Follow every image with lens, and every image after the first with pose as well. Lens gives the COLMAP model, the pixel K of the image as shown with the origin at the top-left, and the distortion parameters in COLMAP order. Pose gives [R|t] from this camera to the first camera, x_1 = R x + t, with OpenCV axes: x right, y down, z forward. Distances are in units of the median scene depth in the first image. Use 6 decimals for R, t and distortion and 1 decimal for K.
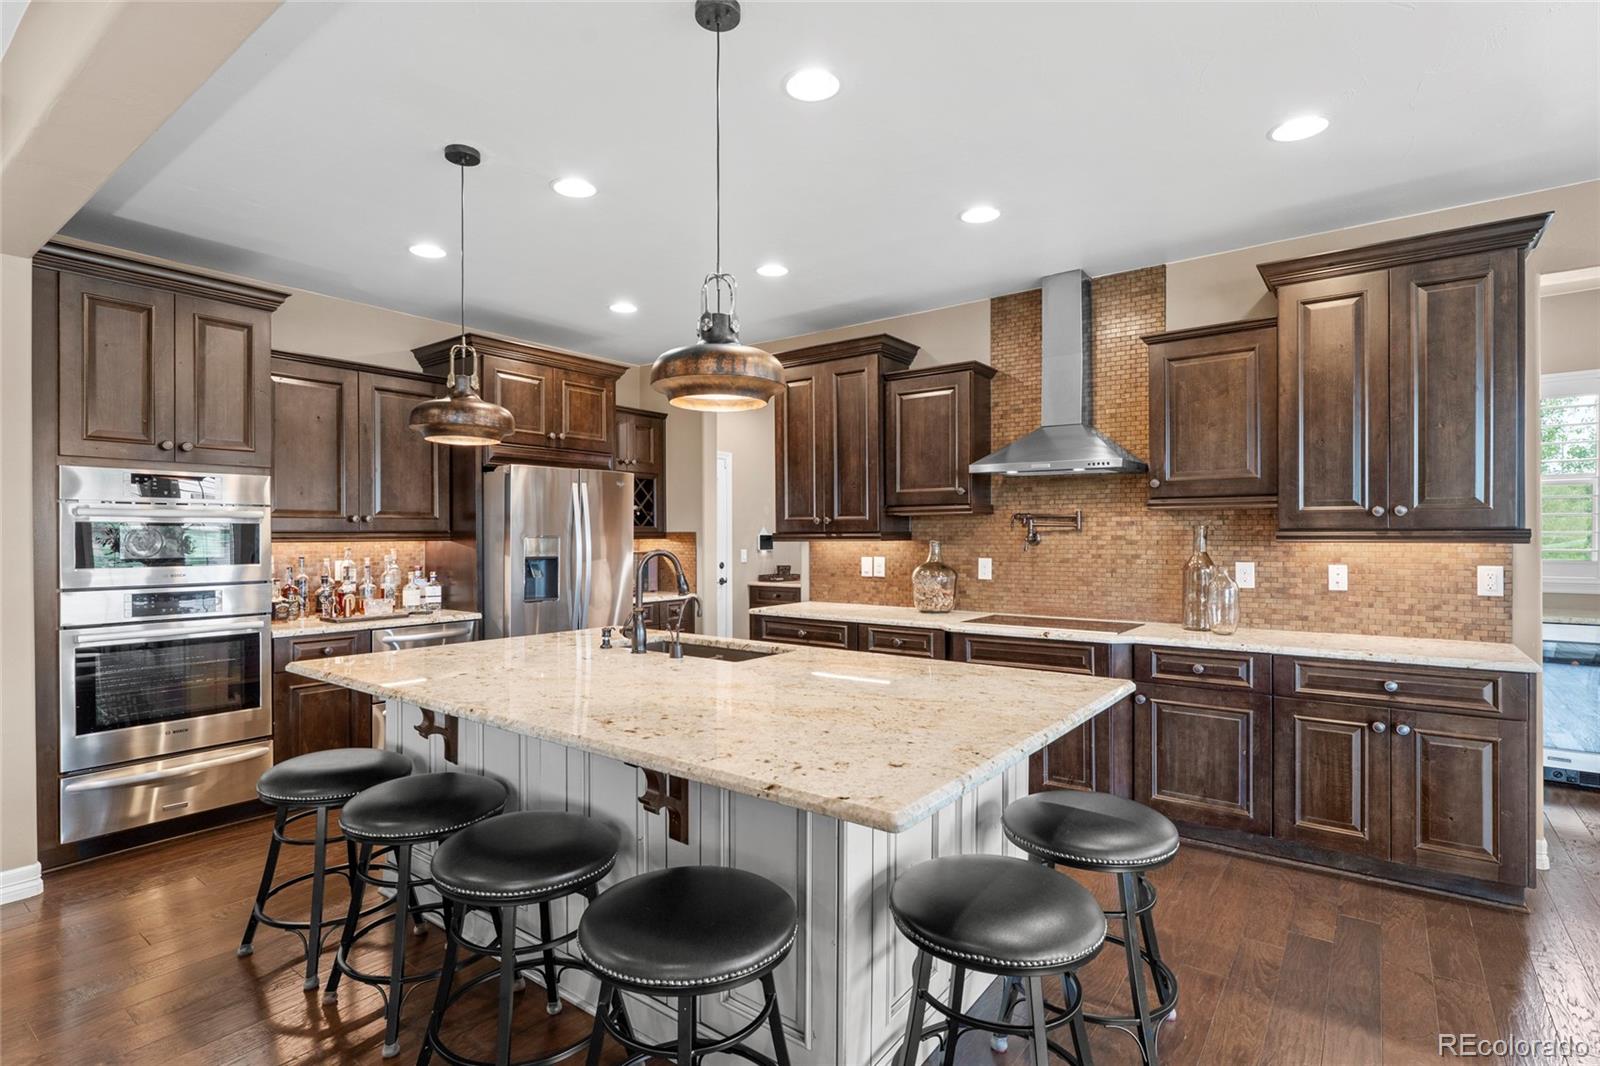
lens RADIAL K [[796.1, 0, 788.4], [0, 796.1, 534.4], [0, 0, 1]] dist [-0.003366, 0.003482]
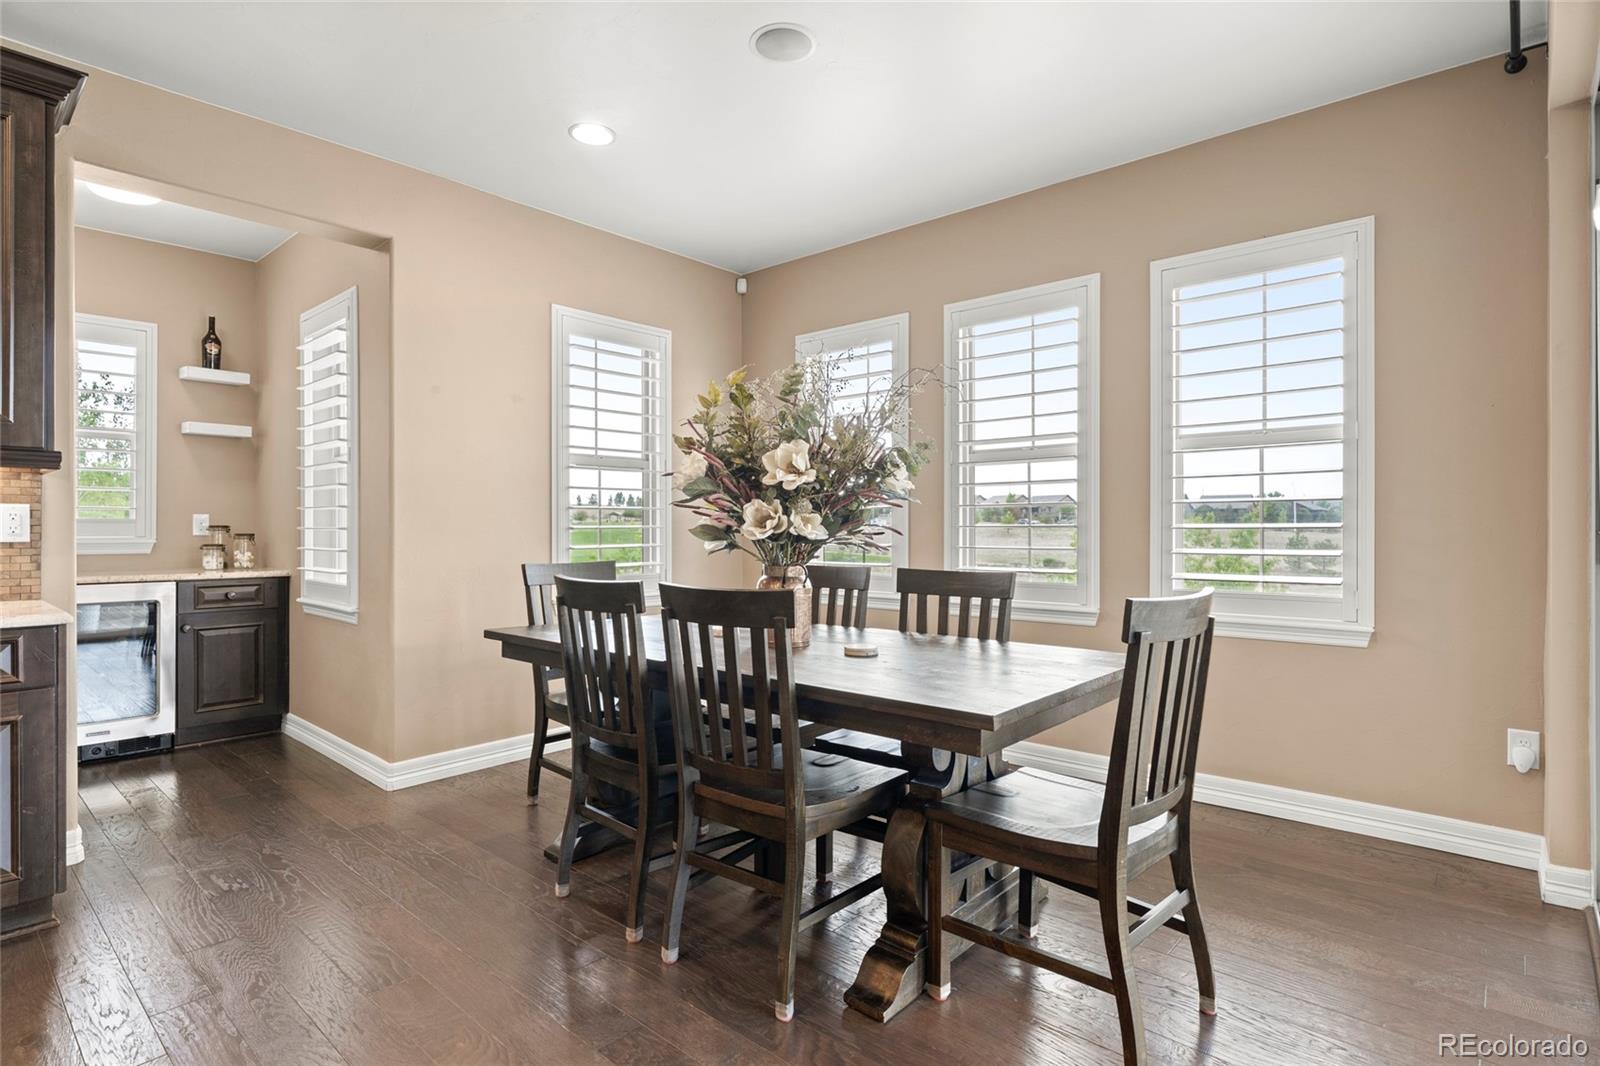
lens RADIAL K [[796.1, 0, 789.3], [0, 796.1, 530.4], [0, 0, 1]] dist [-0.003366, 0.003482]
pose [[0.089855, 0.003075, 0.995950, 0.124552], [0.002361, 0.999992, -0.003300, 0.052024], [-0.995952, 0.002648, 0.089847, 0.122498]]
